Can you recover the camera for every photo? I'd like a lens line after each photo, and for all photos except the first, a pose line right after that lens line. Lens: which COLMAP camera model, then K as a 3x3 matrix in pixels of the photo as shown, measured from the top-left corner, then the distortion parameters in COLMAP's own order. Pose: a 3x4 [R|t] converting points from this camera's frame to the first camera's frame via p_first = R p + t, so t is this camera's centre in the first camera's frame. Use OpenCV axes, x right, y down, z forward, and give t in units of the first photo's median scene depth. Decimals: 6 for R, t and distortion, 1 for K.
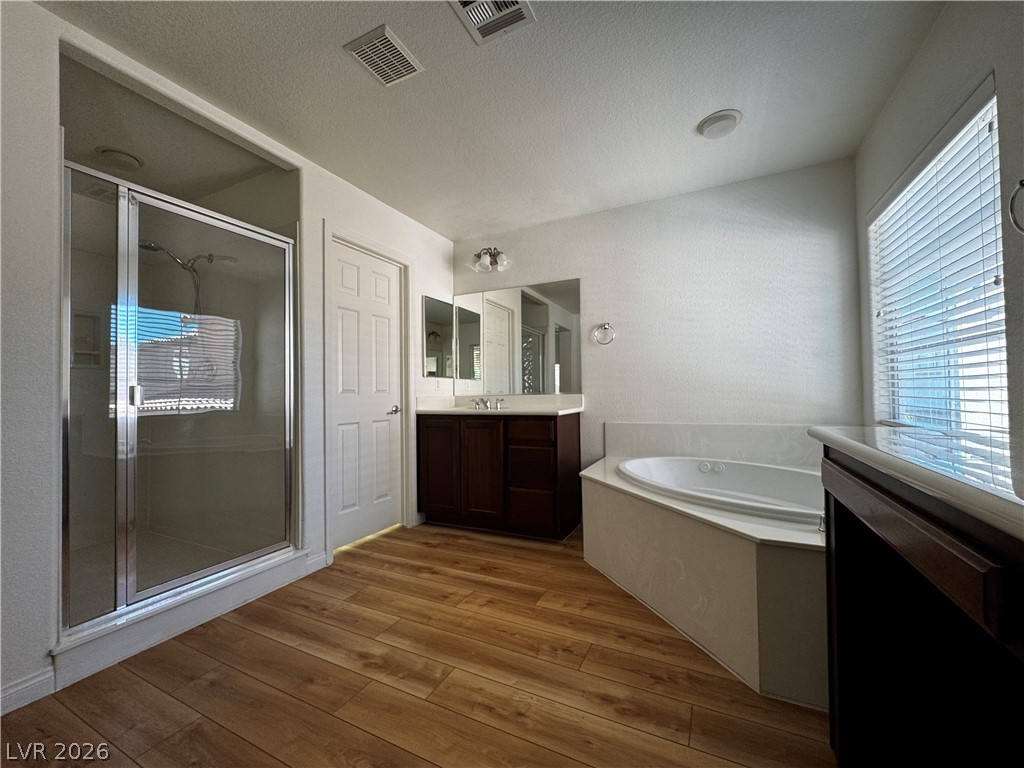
lens RADIAL K [[410.9, 0, 511.0], [0, 410.9, 384.6], [0, 0, 1]] dist [-0.002785, -0.000337]
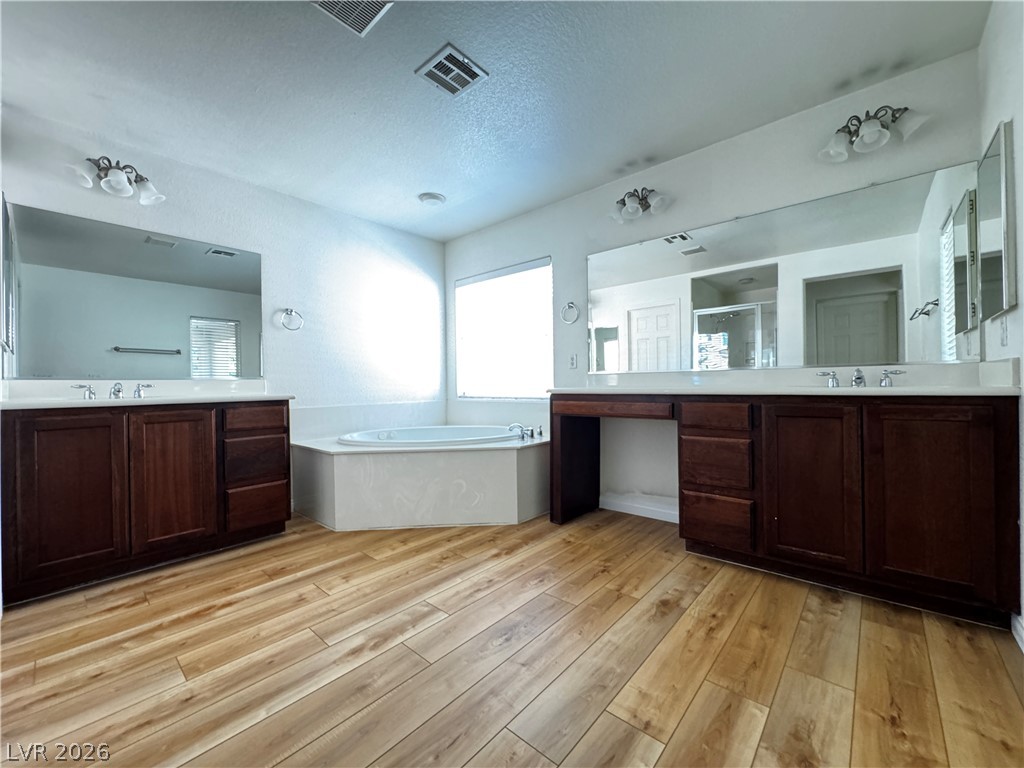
lens RADIAL K [[410.9, 0, 511.0], [0, 410.9, 384.6], [0, 0, 1]] dist [-0.002785, -0.000337]
pose [[0.260258, 0.010092, 0.965486, -0.825957], [-0.009541, 0.999923, -0.007880, 0.051792], [-0.965492, -0.007161, 0.260334, 0.309641]]
